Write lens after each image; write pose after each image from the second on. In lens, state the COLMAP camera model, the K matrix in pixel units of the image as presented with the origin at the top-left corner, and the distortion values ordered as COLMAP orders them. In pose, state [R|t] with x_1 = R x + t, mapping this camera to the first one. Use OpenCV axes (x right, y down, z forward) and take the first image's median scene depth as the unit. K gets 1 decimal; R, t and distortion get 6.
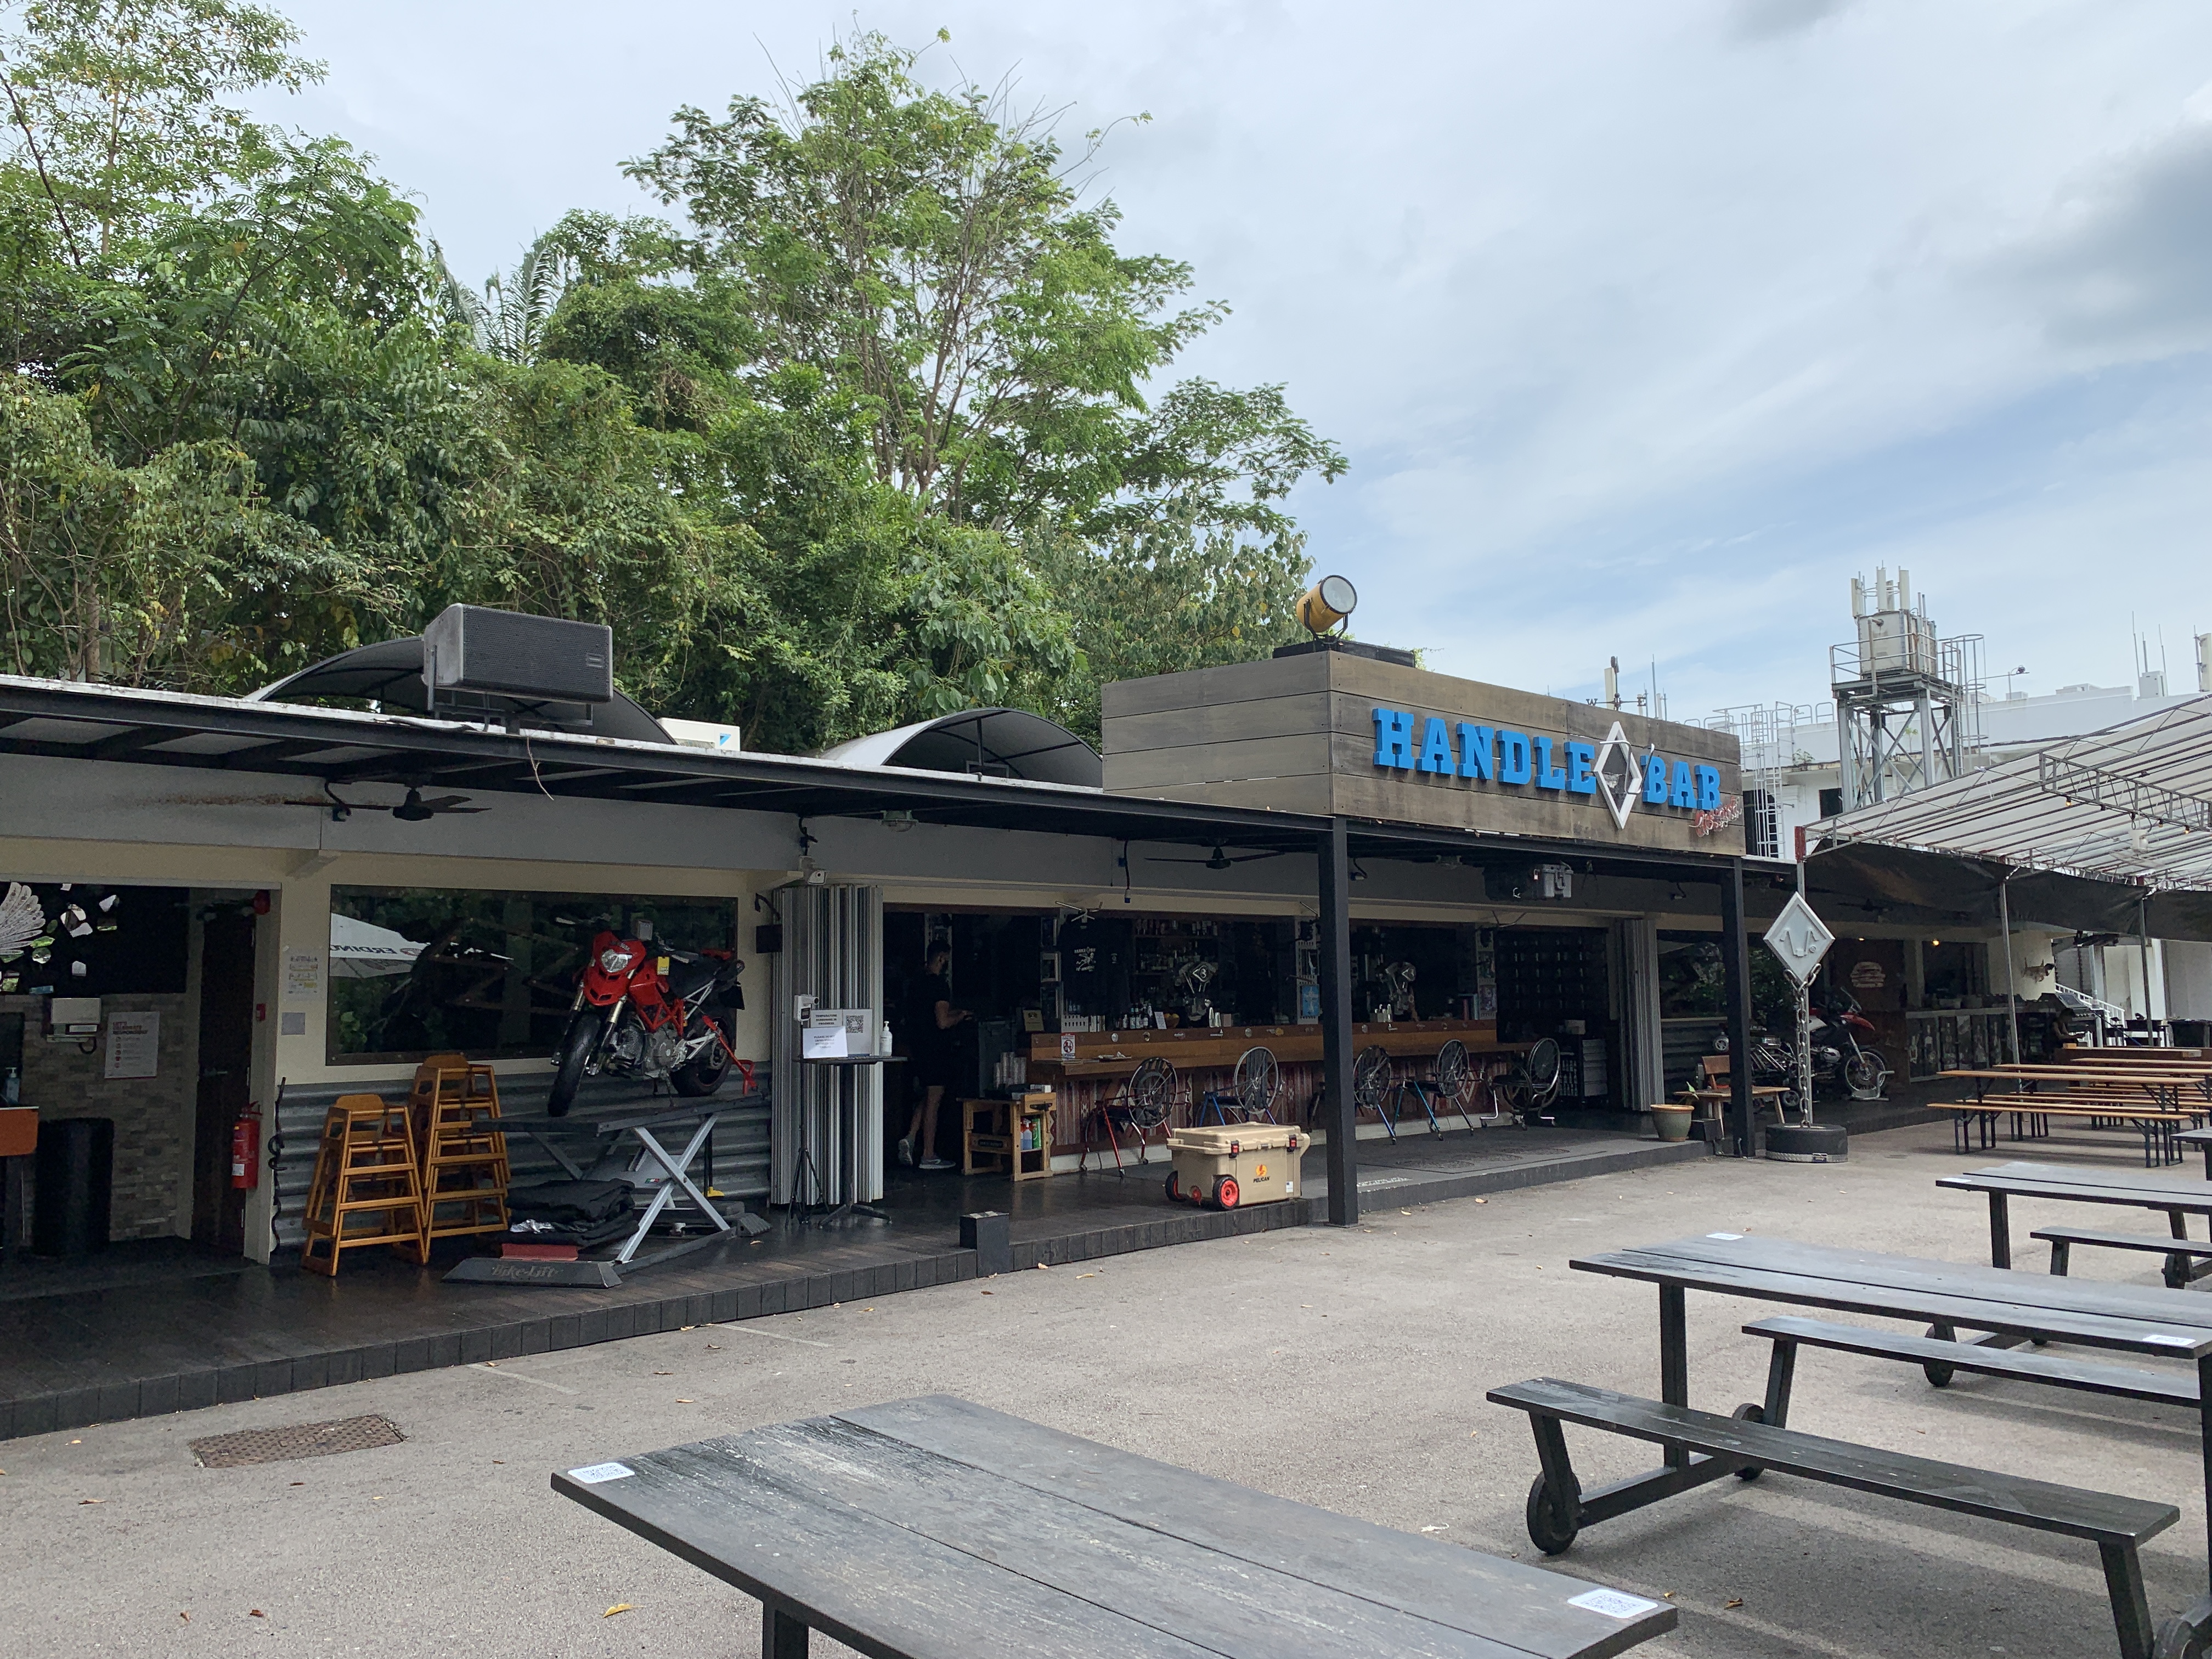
lens RADIAL K [[1672.7, 0, 1104.0], [0, 1672.7, 837.5], [0, 0, 1]] dist [0.048229, -0.013275]
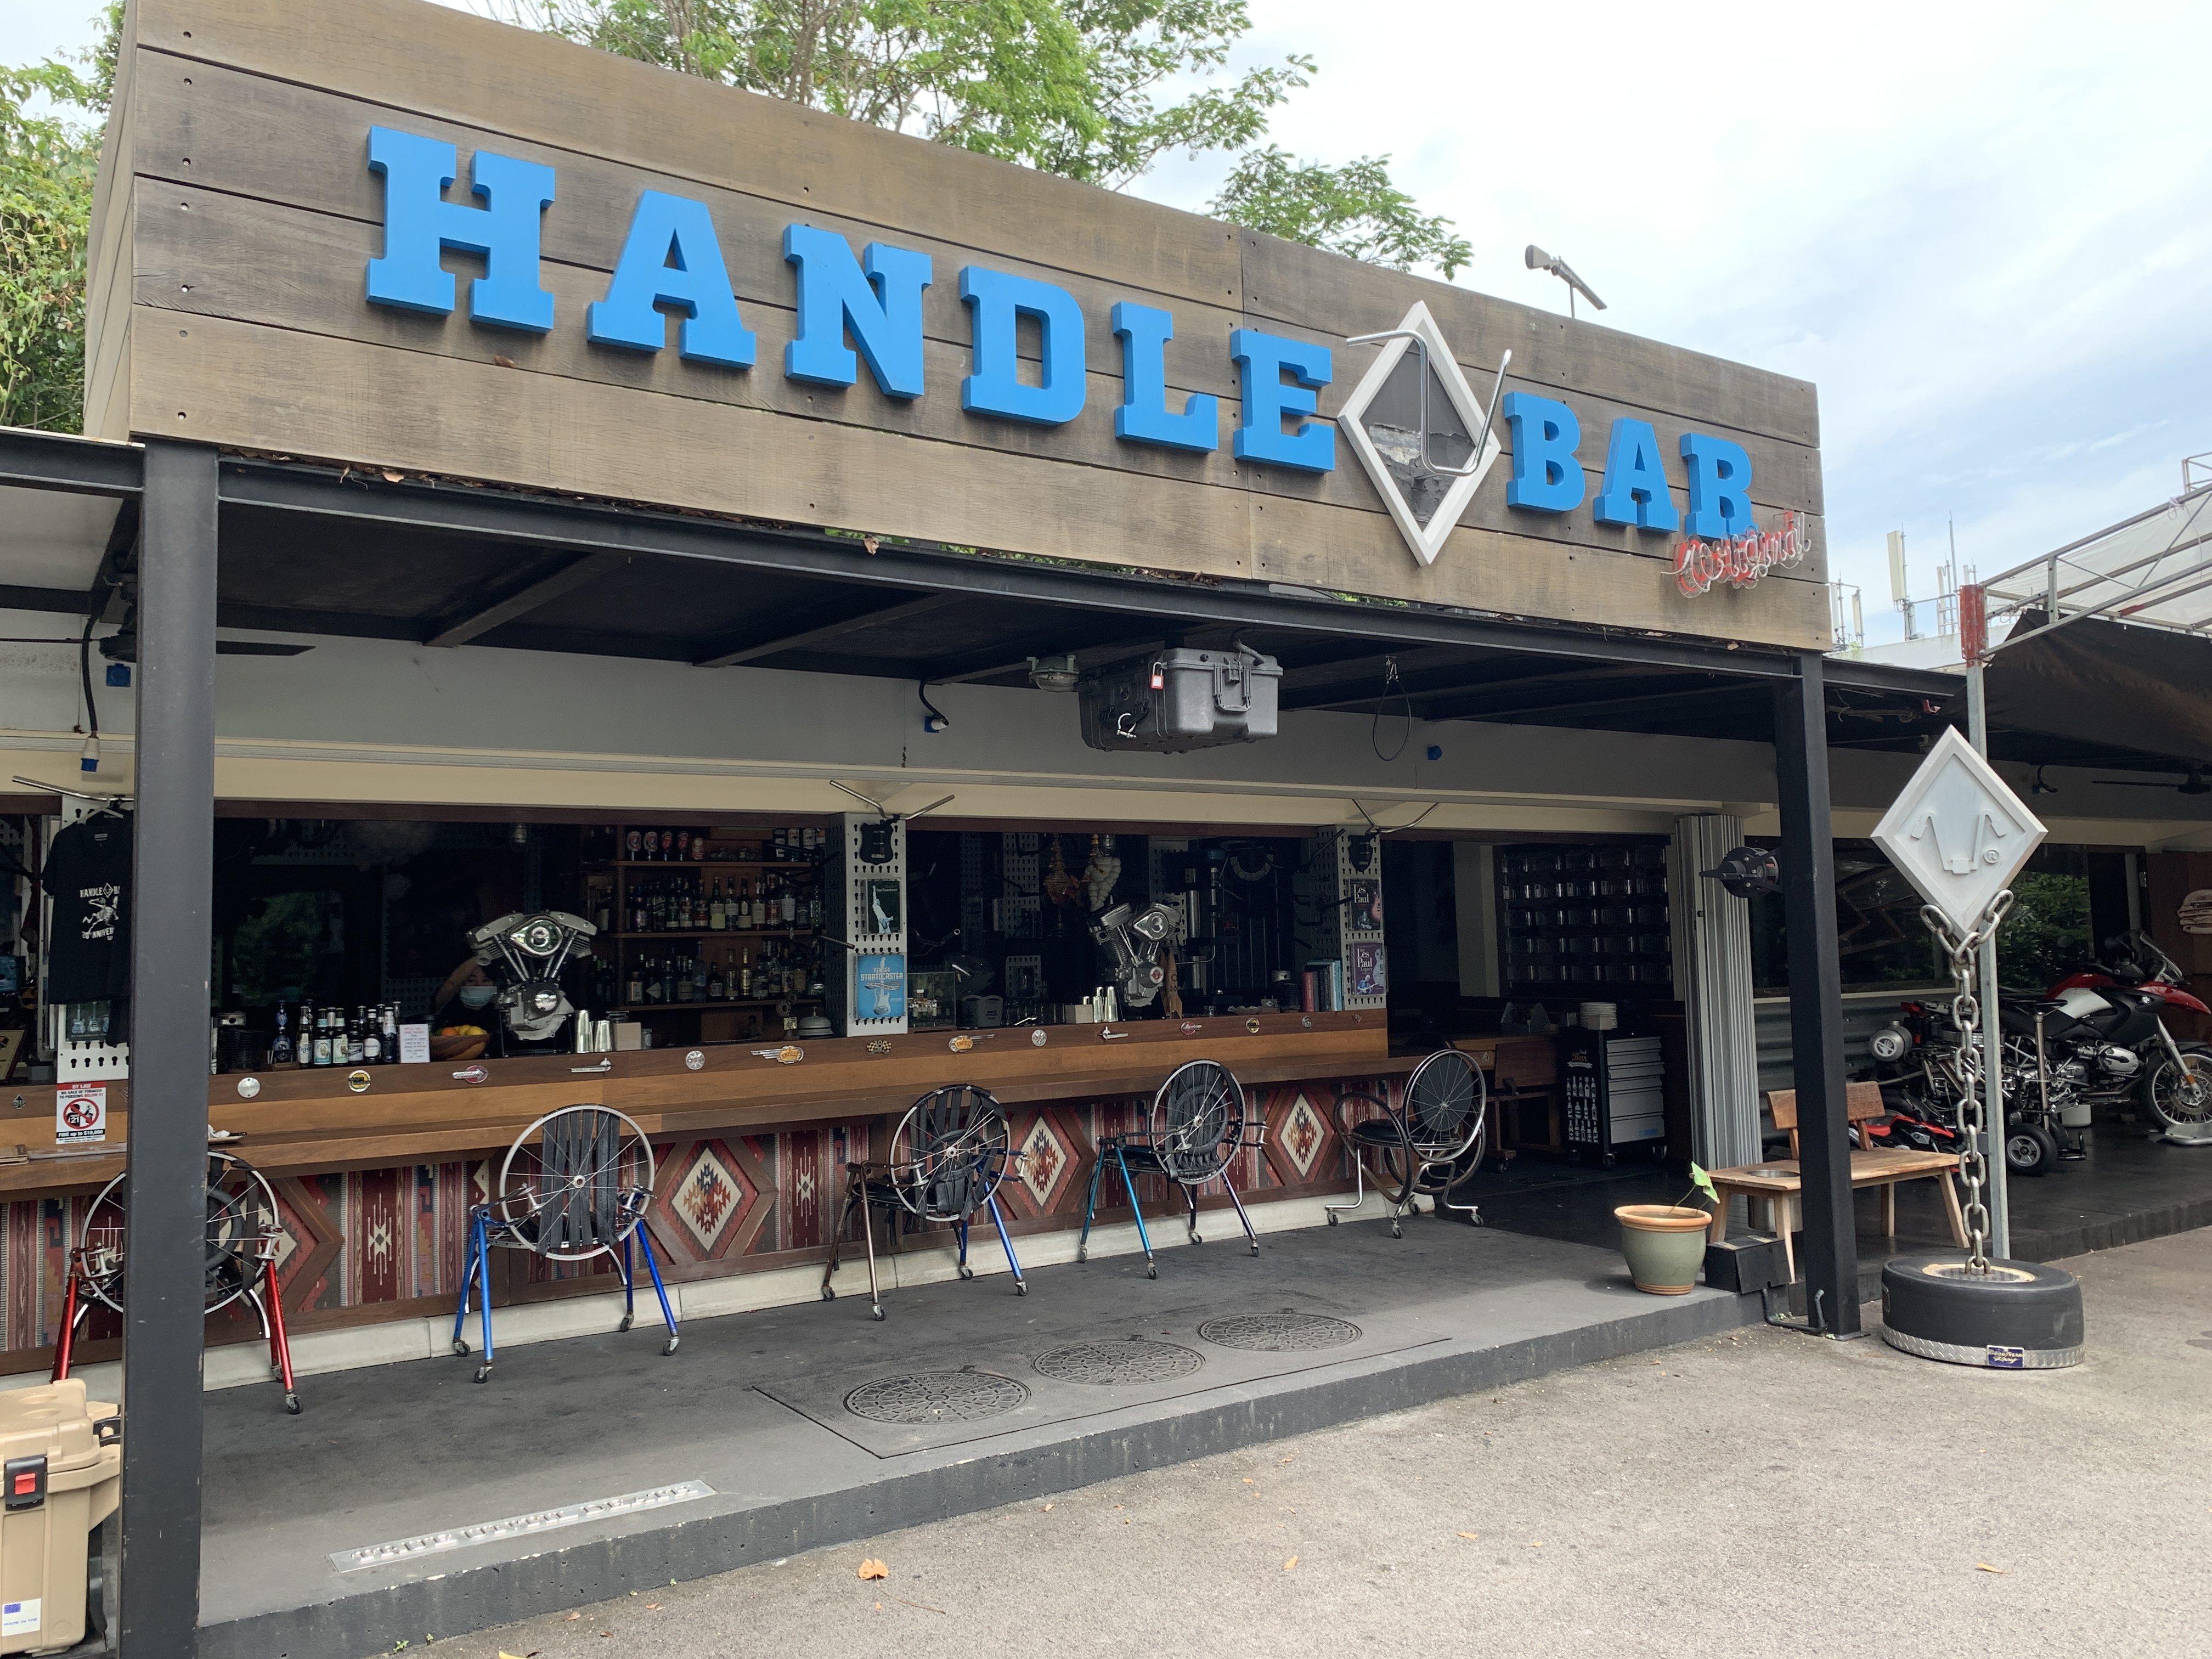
lens RADIAL K [[1672.7, 0, 1105.0], [0, 1672.7, 819.9], [0, 0, 1]] dist [0.048229, -0.013275]
pose [[0.984076, -0.025874, -0.175854, 0.279203], [0.029332, 0.999424, 0.017092, 0.043744], [0.175310, -0.021978, 0.984268, 0.546223]]
